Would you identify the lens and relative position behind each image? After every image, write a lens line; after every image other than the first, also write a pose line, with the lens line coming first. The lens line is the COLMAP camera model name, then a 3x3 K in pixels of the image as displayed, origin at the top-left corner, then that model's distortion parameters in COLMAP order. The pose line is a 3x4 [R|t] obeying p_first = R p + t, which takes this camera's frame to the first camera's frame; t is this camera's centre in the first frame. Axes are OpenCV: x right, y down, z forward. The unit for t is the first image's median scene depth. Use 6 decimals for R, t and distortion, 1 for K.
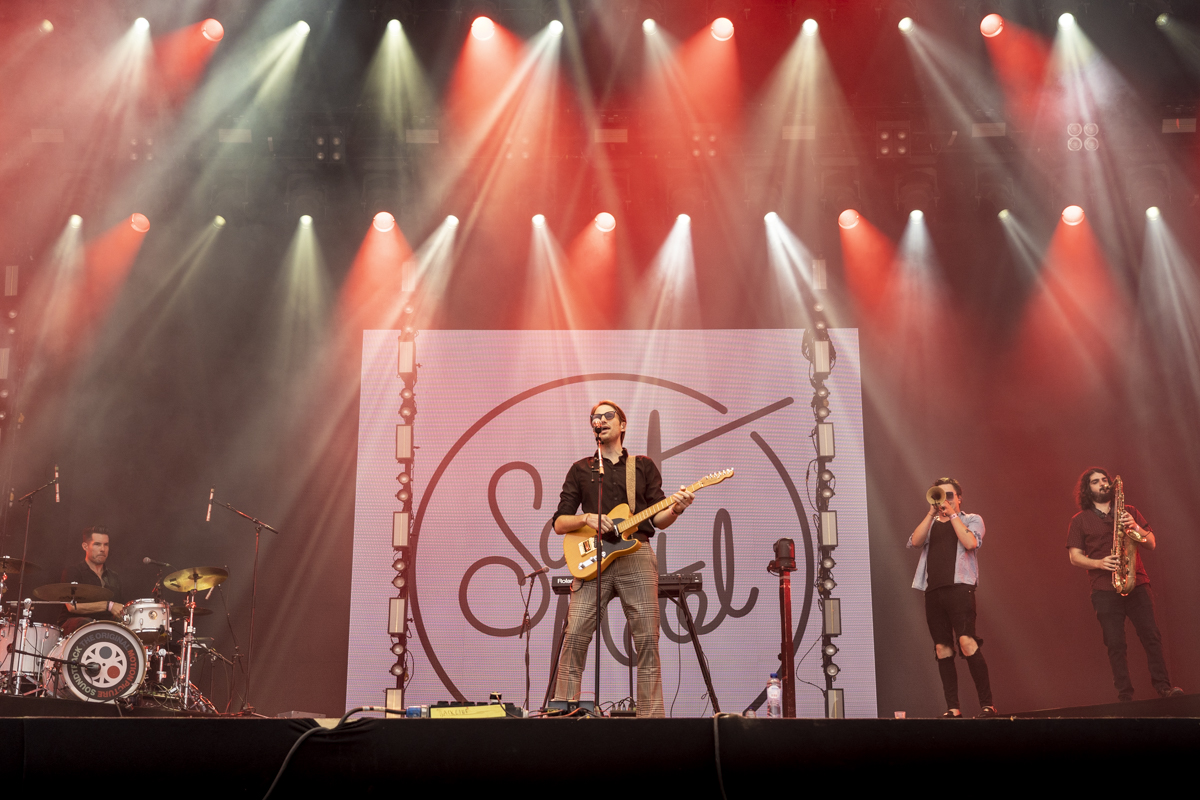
lens RADIAL K [[1704.4, 0, 600.0], [0, 1704.4, 400.0], [0, 0, 1]] dist [0.087779, -0.135357]
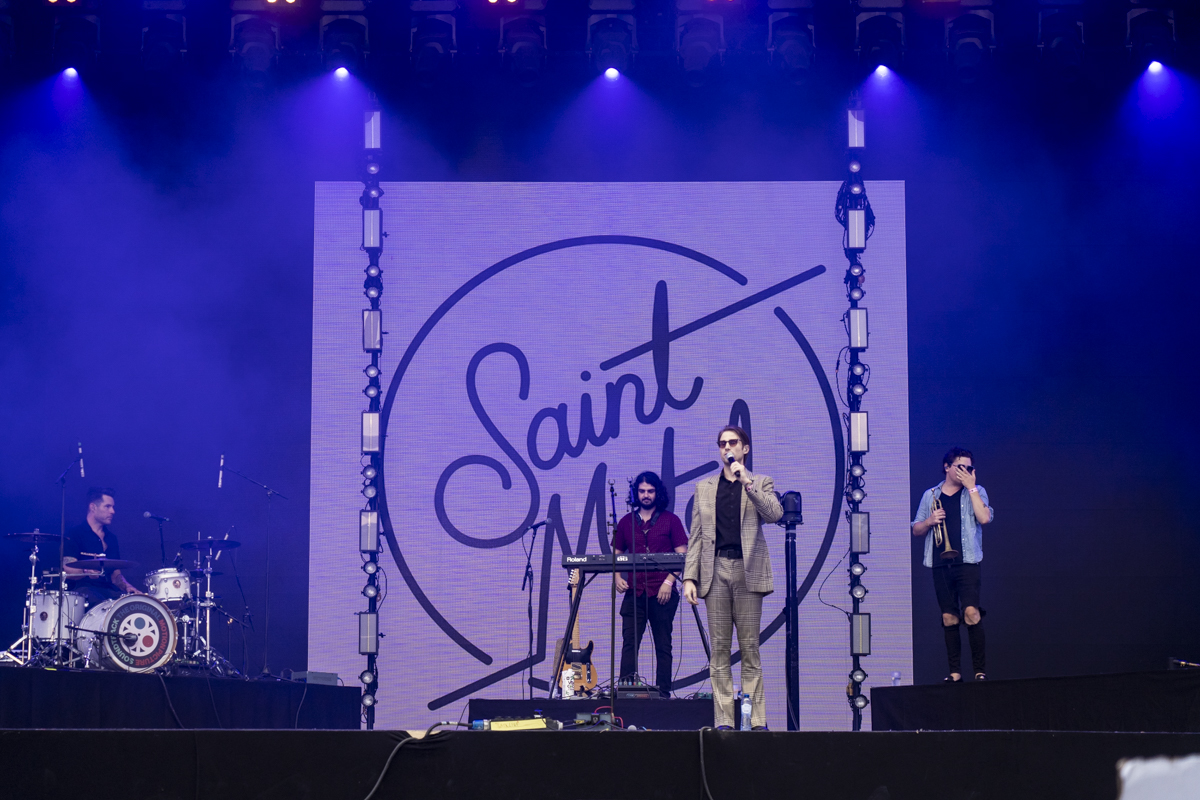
lens RADIAL K [[2821.8, 0, 600.0], [0, 2821.8, 400.0], [0, 0, 1]] dist [0.060661, 0.847475]
pose [[0.999961, 0.000273, 0.008801, -0.016356], [-0.001472, 0.990645, 0.136456, -0.190930], [-0.008681, -0.136464, 0.990607, -0.596771]]
